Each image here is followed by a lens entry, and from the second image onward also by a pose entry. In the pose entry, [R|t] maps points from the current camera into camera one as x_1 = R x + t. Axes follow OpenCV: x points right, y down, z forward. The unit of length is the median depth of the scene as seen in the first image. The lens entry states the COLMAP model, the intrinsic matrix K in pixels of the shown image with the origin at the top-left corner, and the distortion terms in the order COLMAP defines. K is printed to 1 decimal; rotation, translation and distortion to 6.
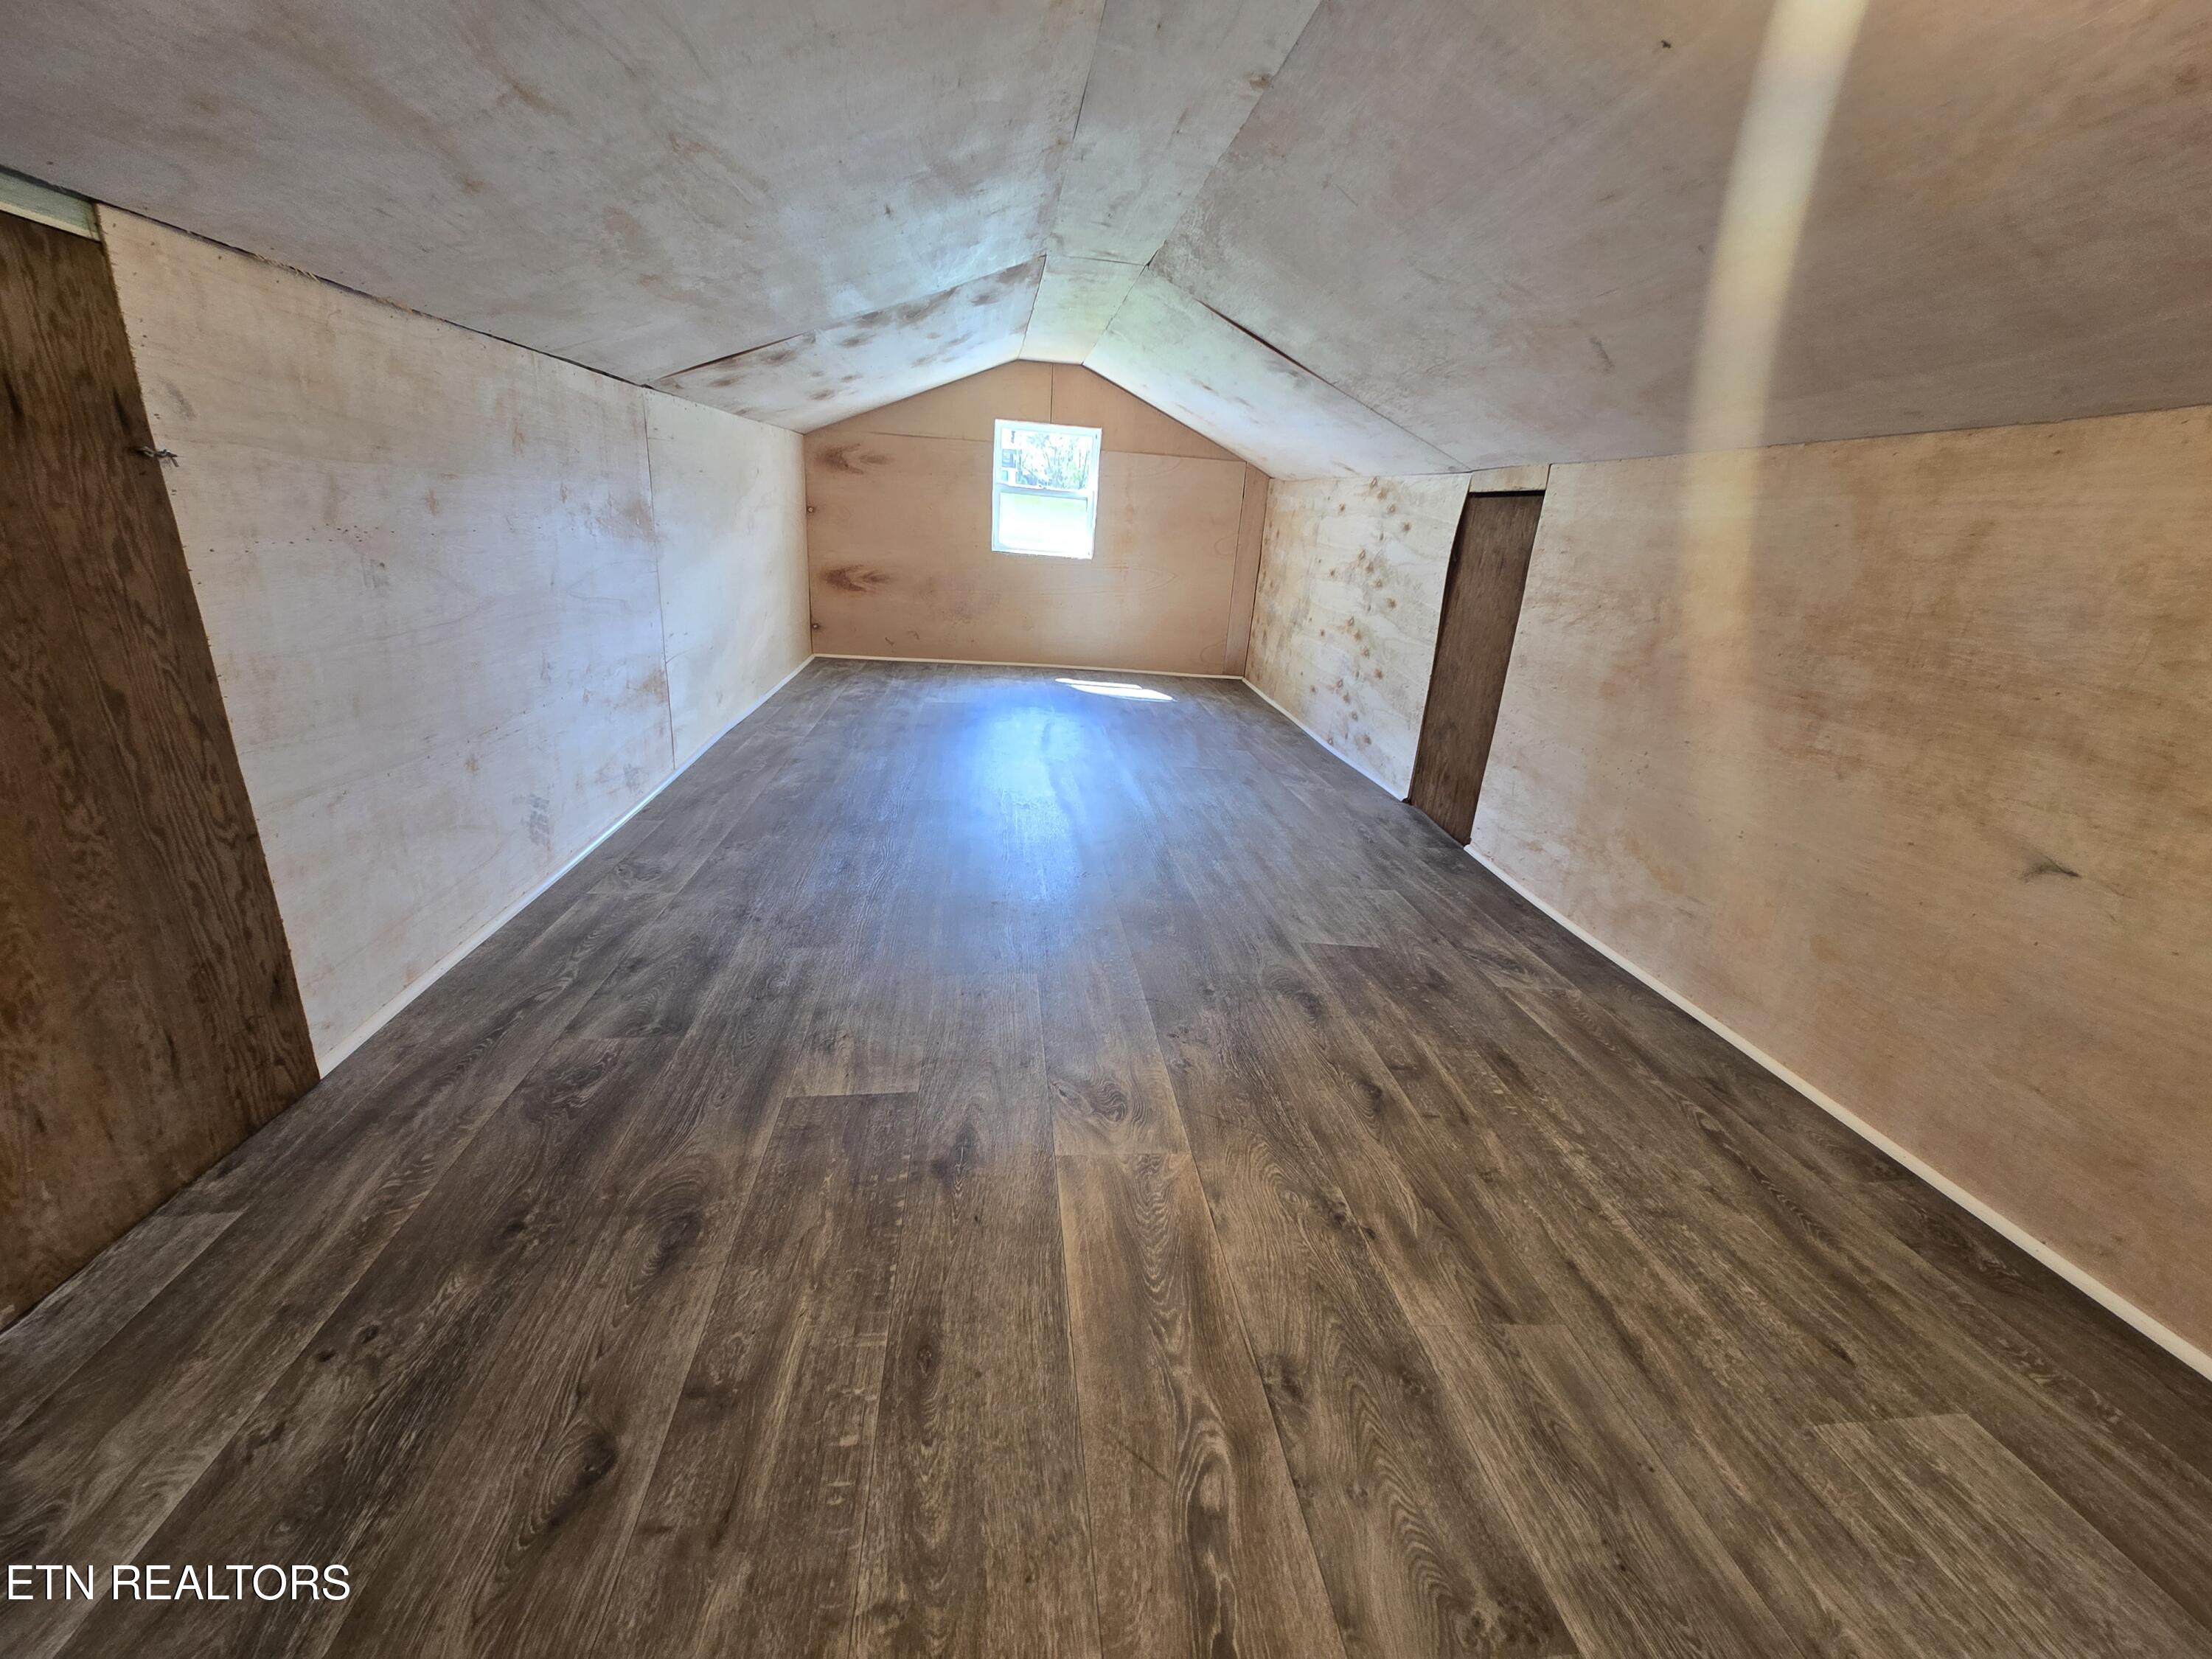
lens RADIAL K [[894.2, 0, 1095.3], [0, 894.2, 833.2], [0, 0, 1]] dist [-0.003549, 0.001288]
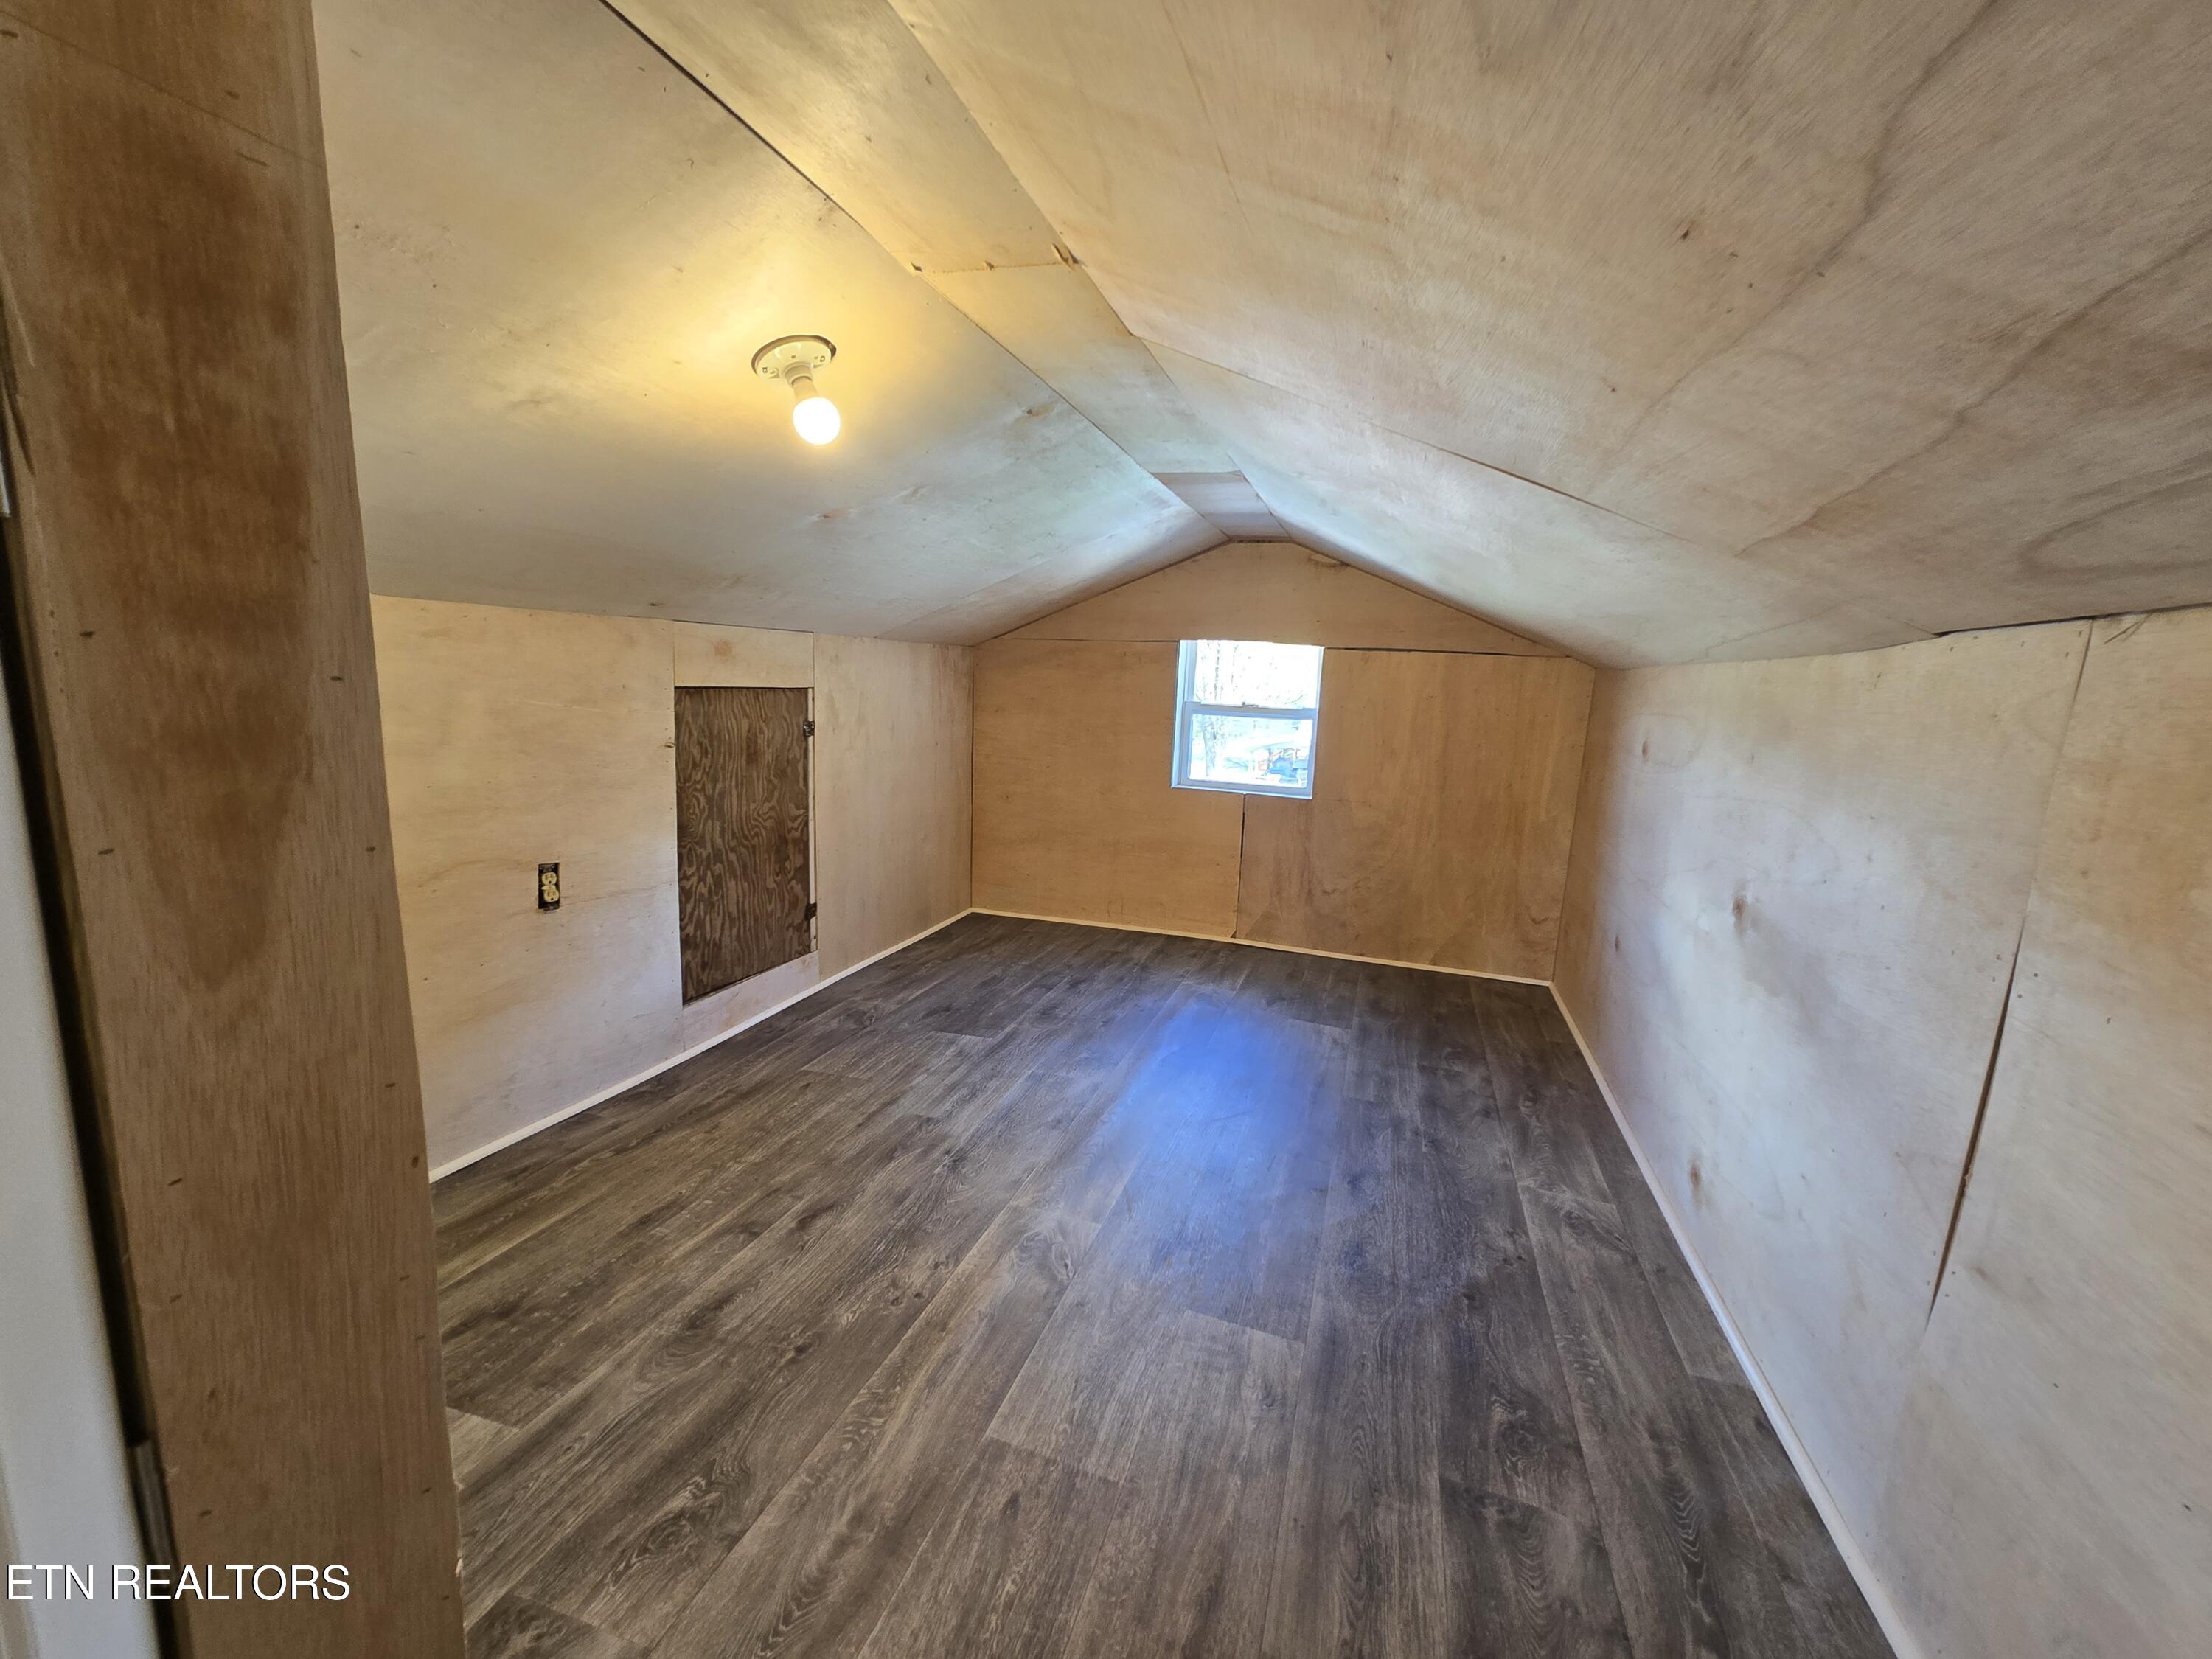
lens RADIAL K [[894.2, 0, 1100.0], [0, 894.2, 835.7], [0, 0, 1]] dist [-0.003549, 0.001288]
pose [[-0.901294, -0.195180, 0.386749, -0.410406], [0.020995, 0.872024, 0.489012, -0.875095], [-0.432700, 0.448864, -0.781852, 2.059247]]
